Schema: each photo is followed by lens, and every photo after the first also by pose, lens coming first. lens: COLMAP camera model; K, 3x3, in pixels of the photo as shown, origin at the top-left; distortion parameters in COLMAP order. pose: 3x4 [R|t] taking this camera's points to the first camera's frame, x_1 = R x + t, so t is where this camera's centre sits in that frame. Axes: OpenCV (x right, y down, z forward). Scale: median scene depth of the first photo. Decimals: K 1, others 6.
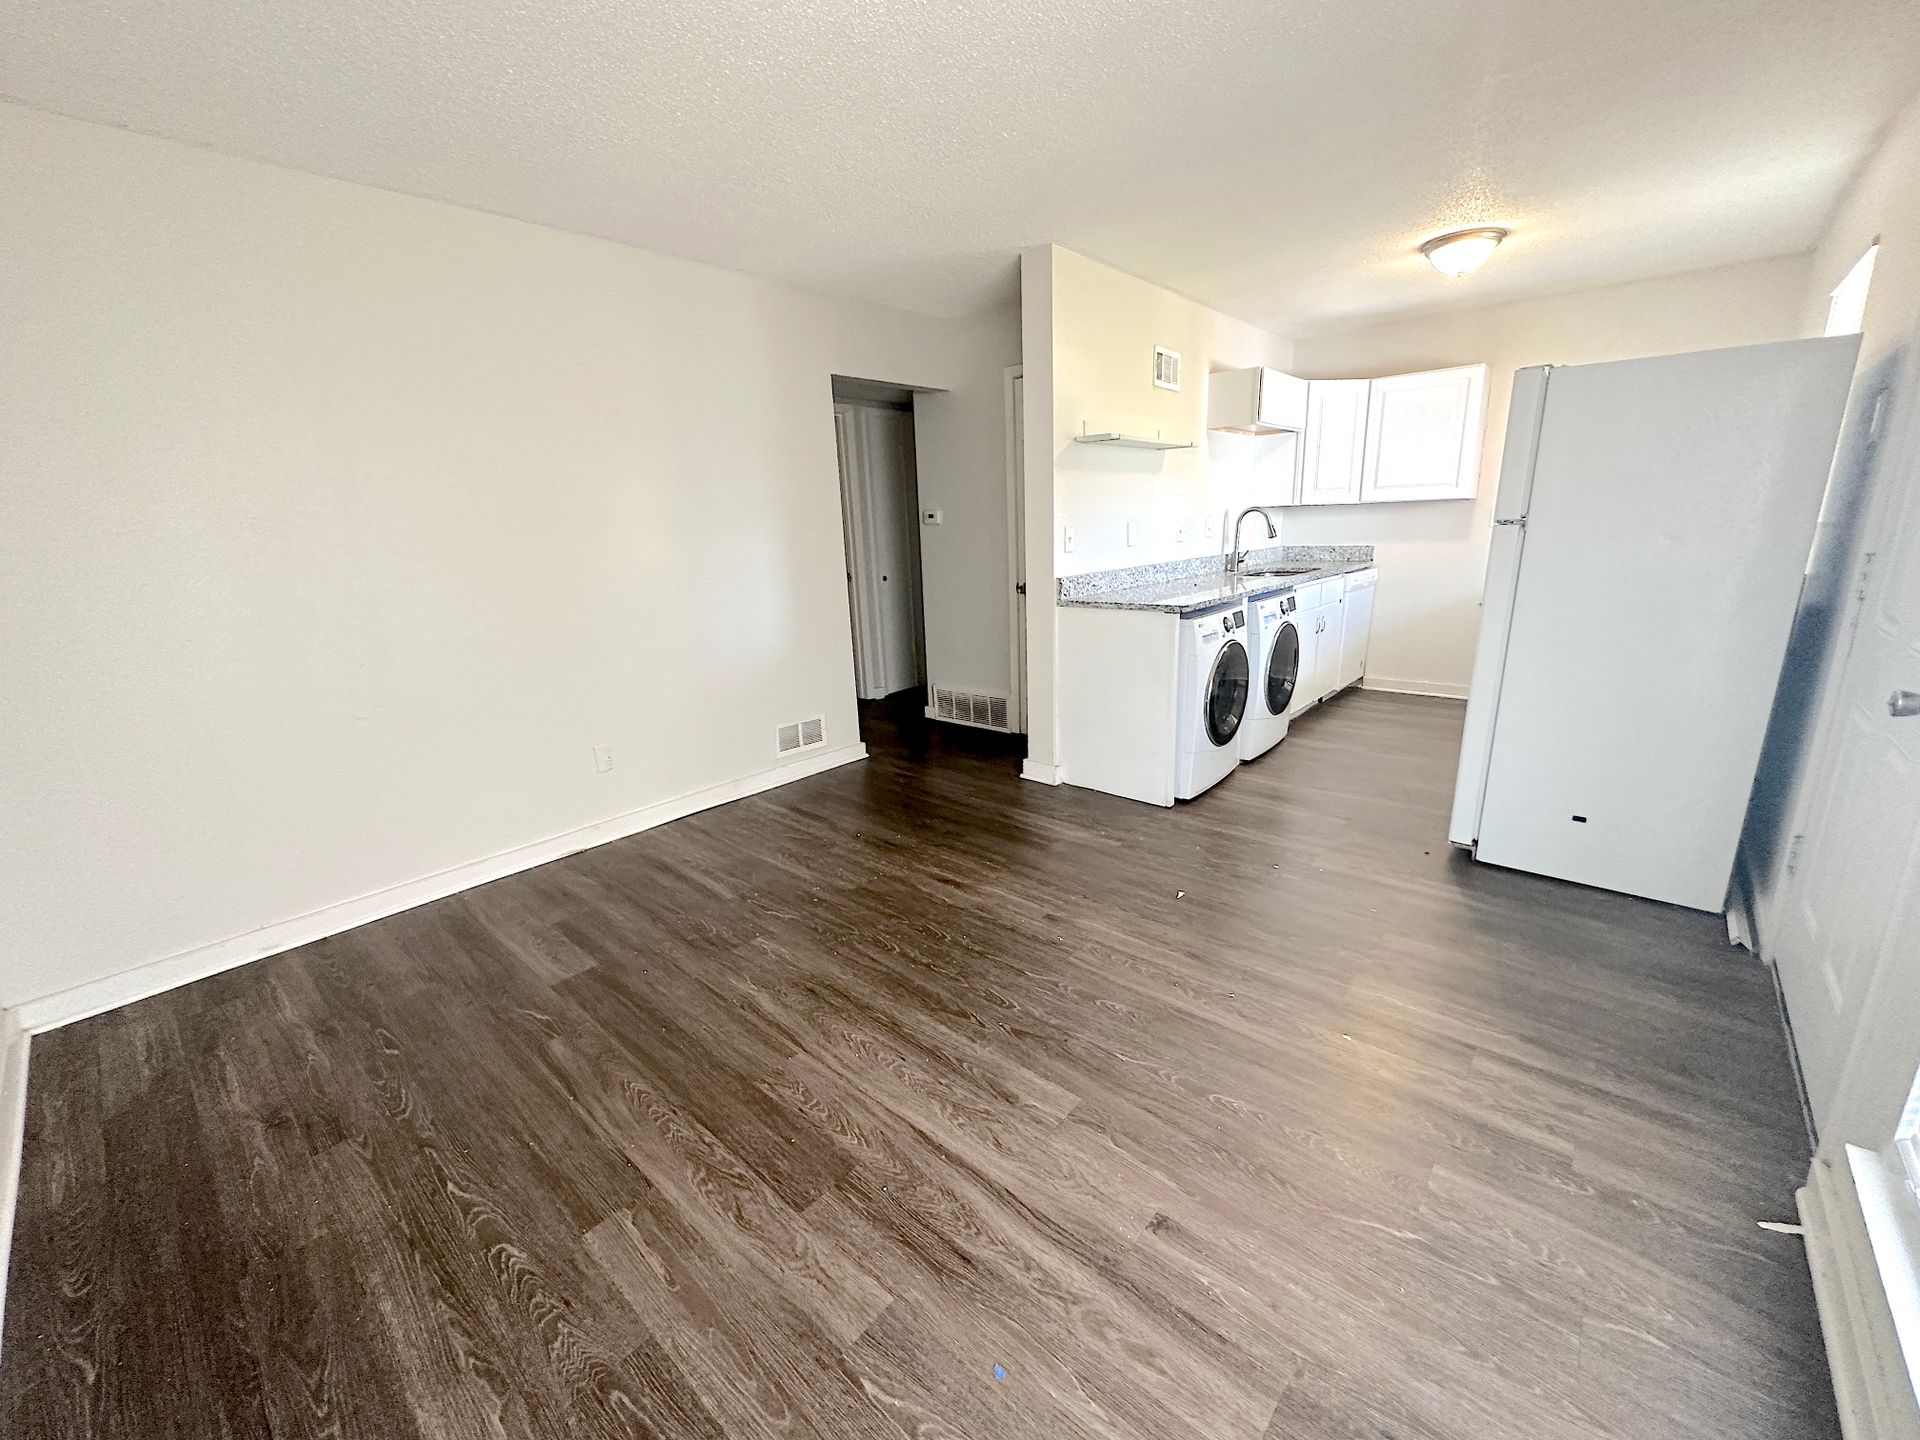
lens RADIAL K [[764.6, 0, 965.4], [0, 764.6, 718.3], [0, 0, 1]] dist [-0.001826, 0.000077]
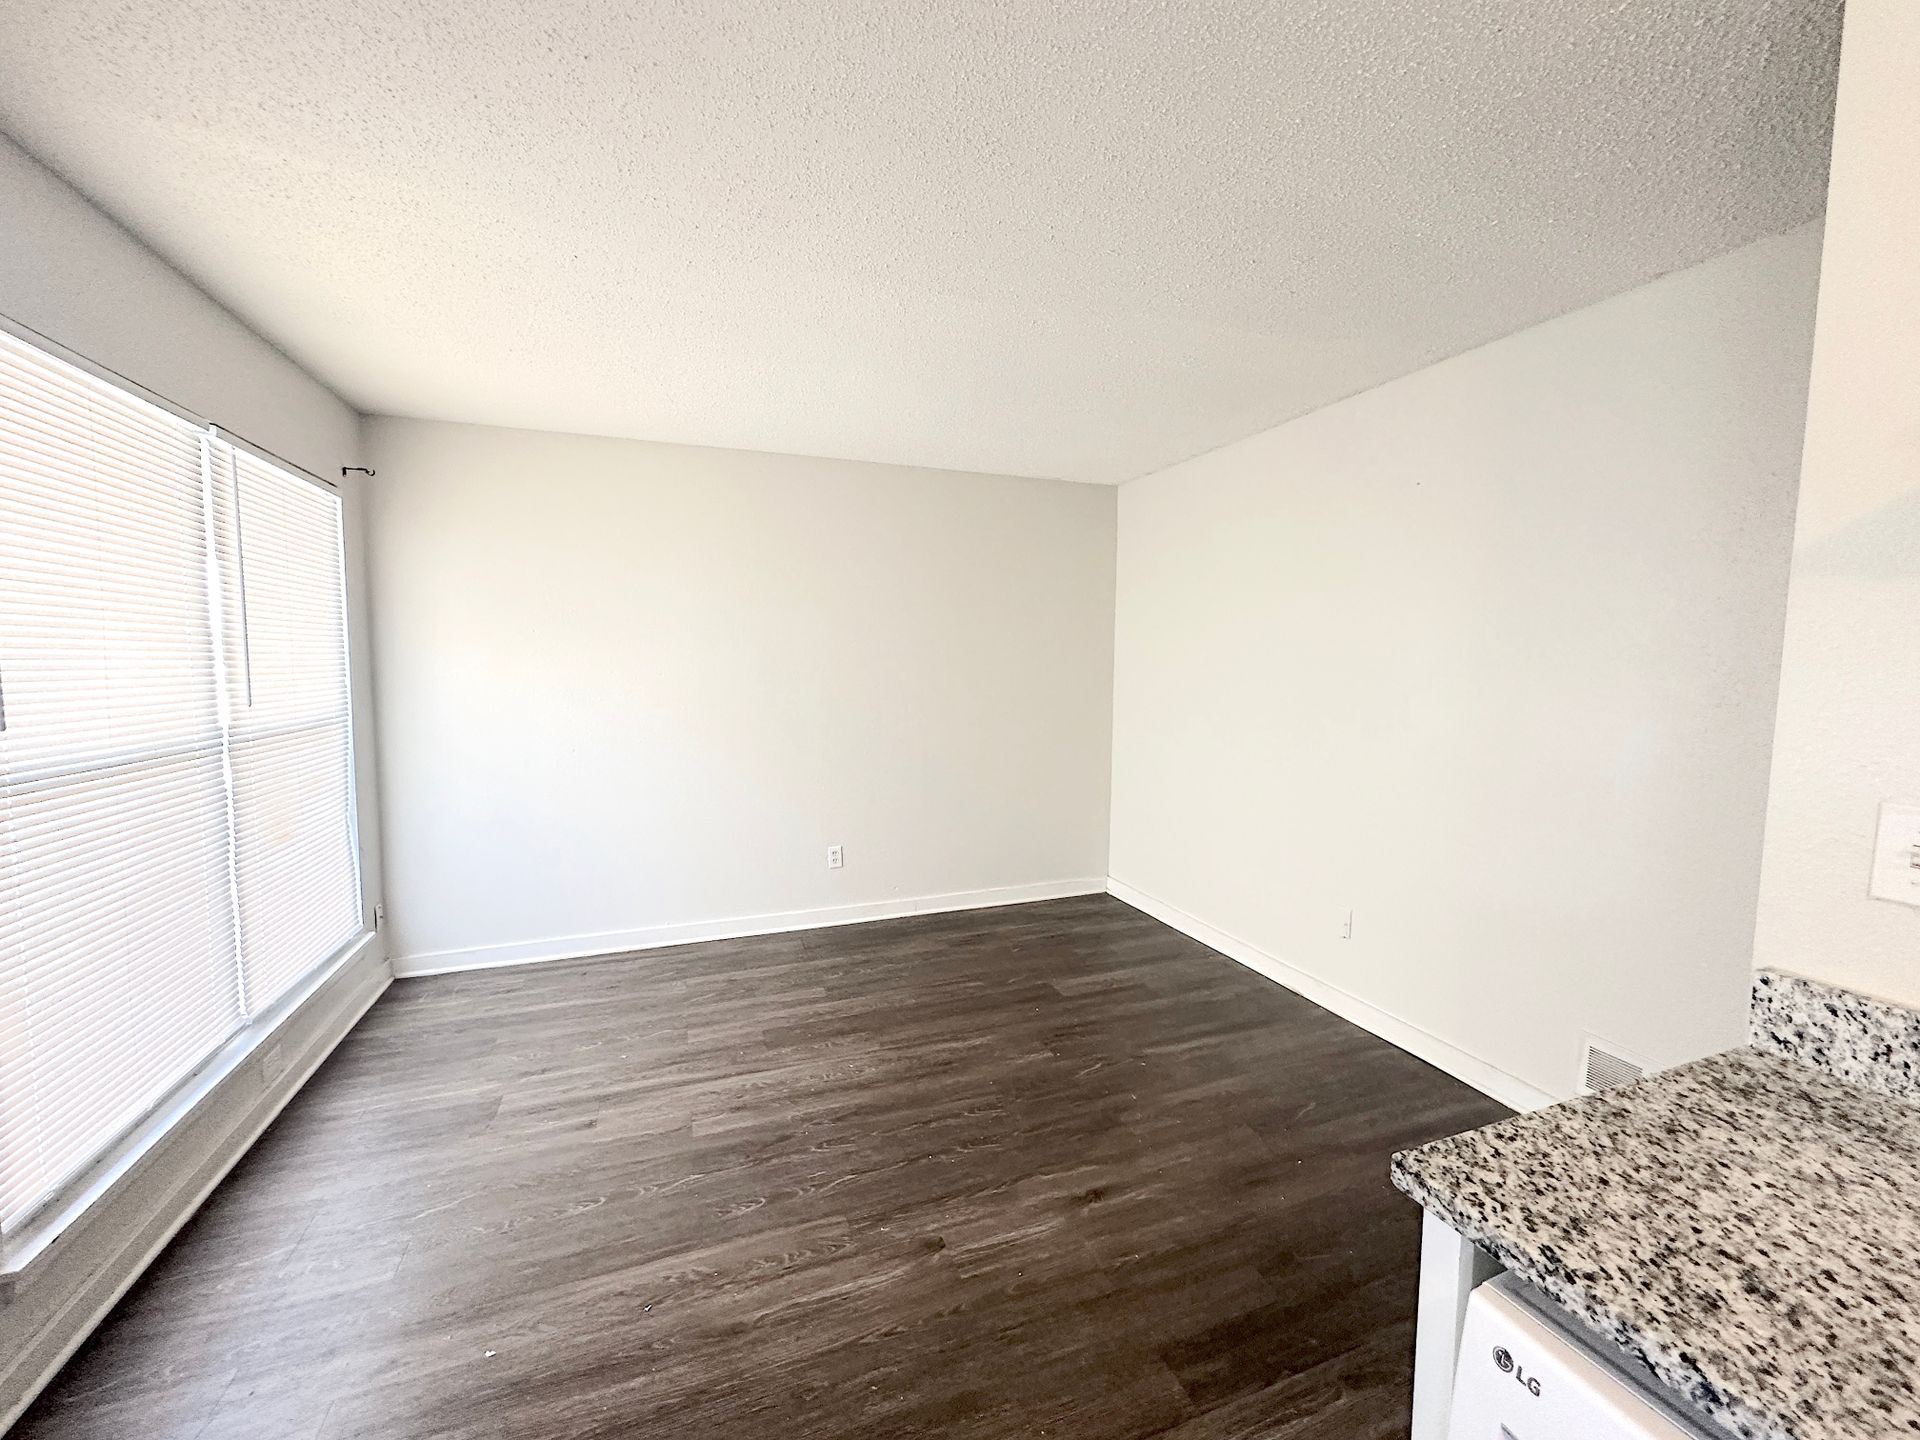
lens RADIAL K [[764.6, 0, 959.2], [0, 764.6, 711.2], [0, 0, 1]] dist [-0.001826, 0.000077]
pose [[-0.472739, 0.094936, -0.876074, 0.486722], [-0.210440, 0.953252, 0.216855, -0.269470], [0.855706, 0.286877, -0.430661, 0.846683]]
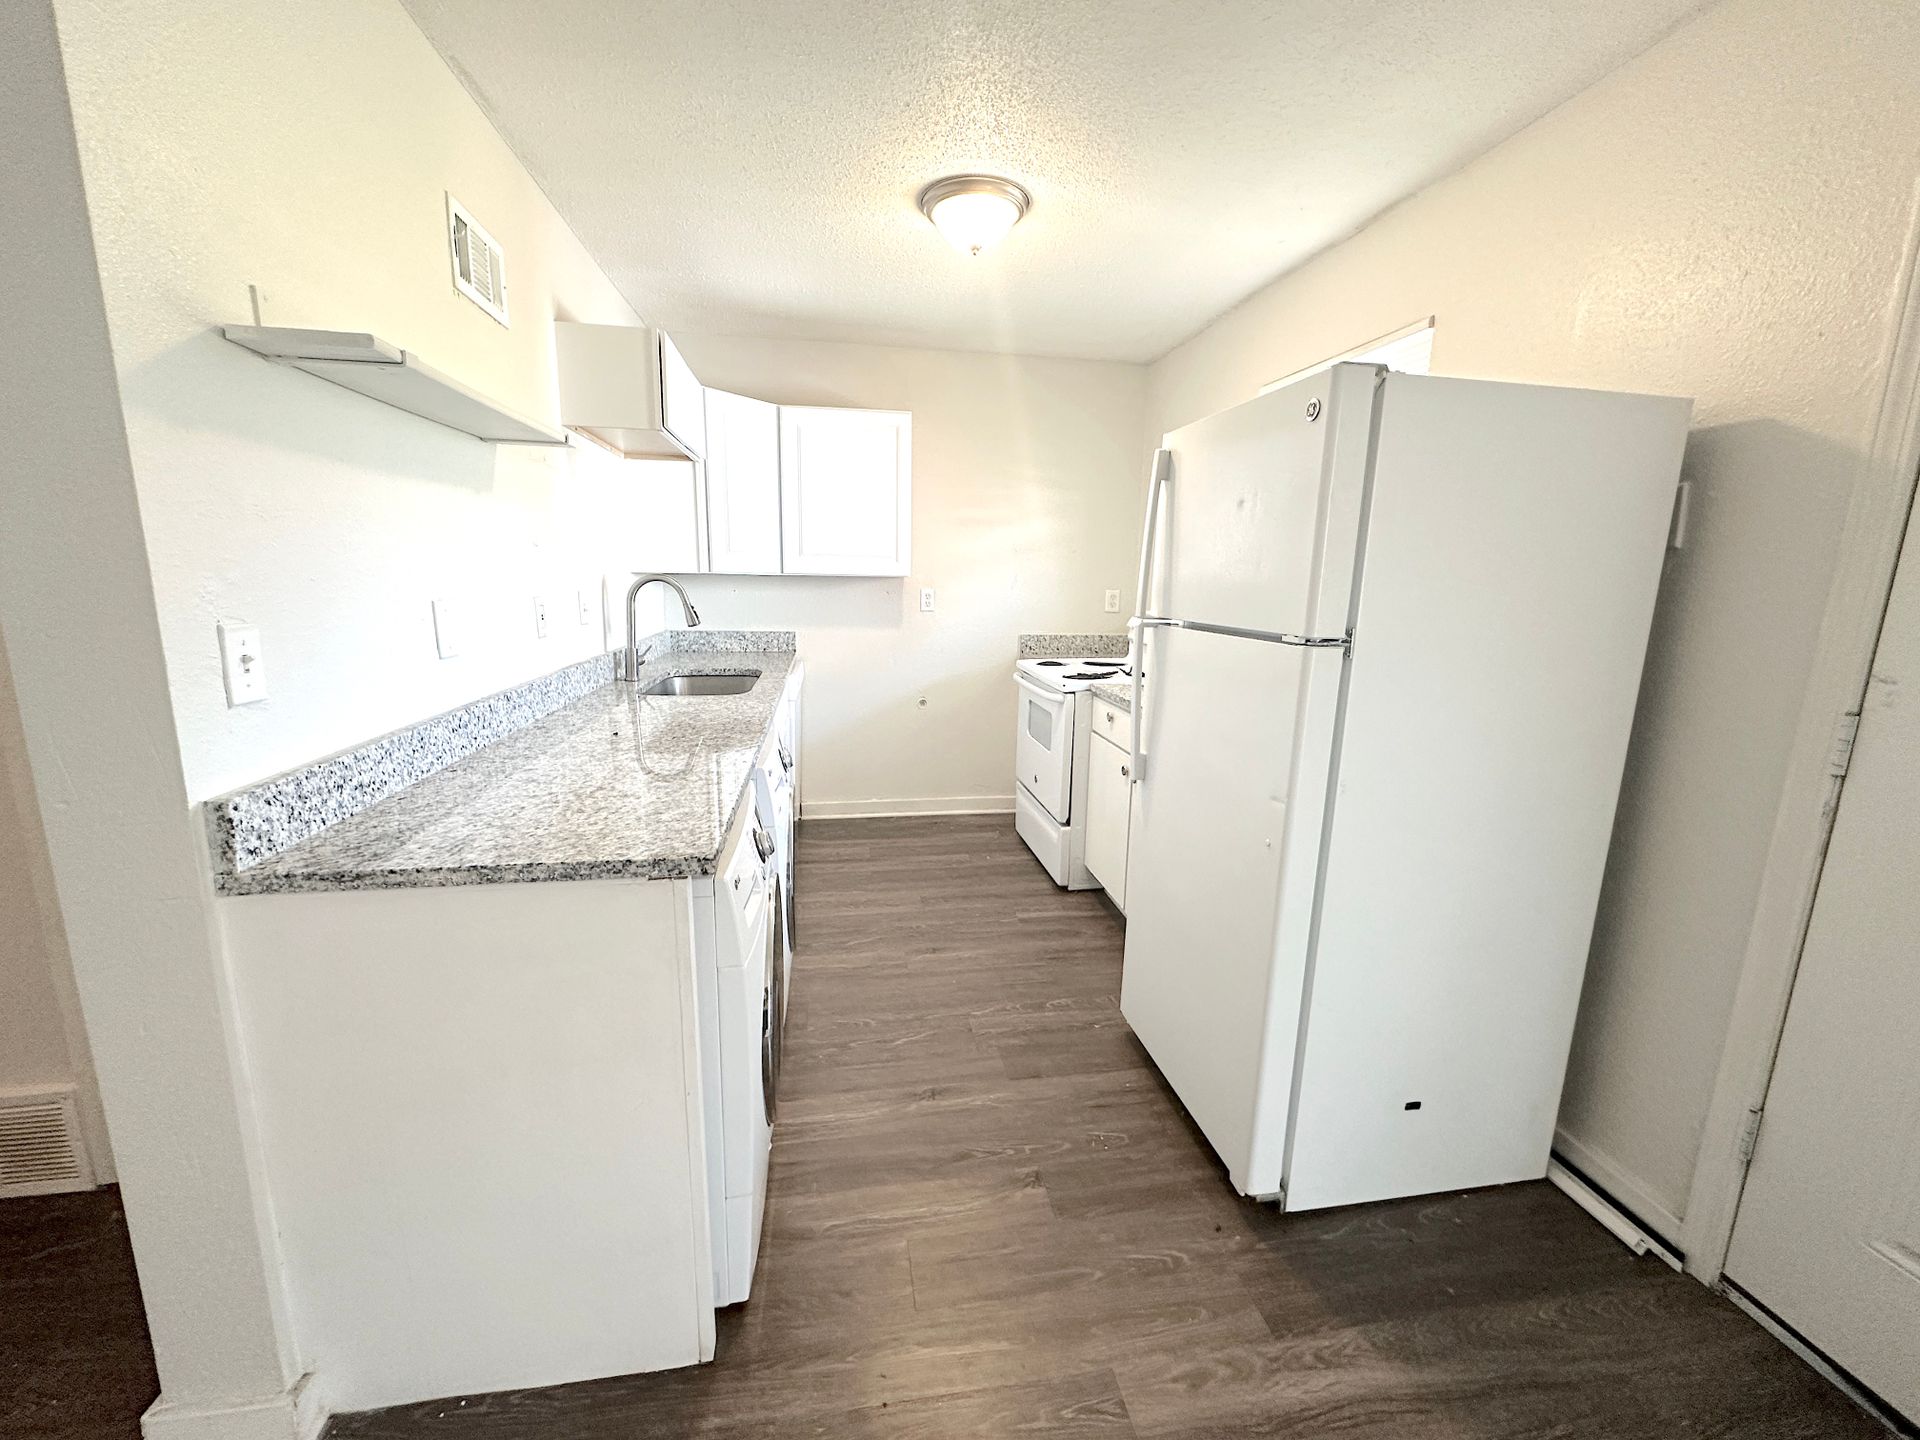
lens RADIAL K [[764.6, 0, 961.0], [0, 764.6, 717.6], [0, 0, 1]] dist [-0.001826, 0.000077]
pose [[0.634023, -0.095439, 0.767402, 0.084111], [0.153011, 0.988218, -0.003516, -0.171435], [-0.758025, 0.119650, 0.641156, 0.606121]]
